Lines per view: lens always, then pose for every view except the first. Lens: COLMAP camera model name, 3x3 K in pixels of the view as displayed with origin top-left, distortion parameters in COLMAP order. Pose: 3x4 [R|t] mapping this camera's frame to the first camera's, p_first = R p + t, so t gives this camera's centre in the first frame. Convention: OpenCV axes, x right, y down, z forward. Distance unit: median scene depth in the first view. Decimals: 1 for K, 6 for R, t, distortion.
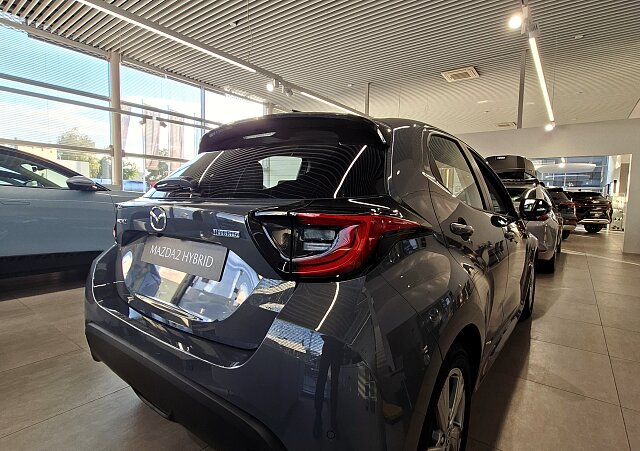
lens RADIAL K [[336.3, 0, 320.0], [0, 336.3, 225.5], [0, 0, 1]] dist [-0.000998, -0.000240]
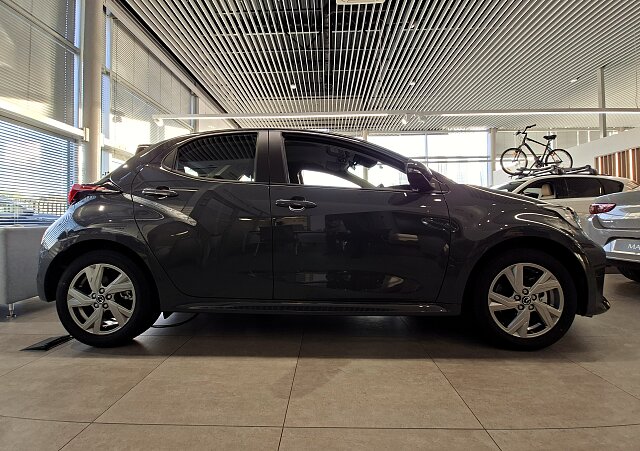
lens RADIAL K [[243.1, 0, 320.0], [0, 243.1, 225.5], [0, 0, 1]] dist [-0.023693, -0.000012]
pose [[0.574843, -0.013921, -0.818145, 0.197470], [-0.037196, 0.998377, -0.043122, 0.018548], [0.817418, 0.055220, 0.573392, 0.108113]]
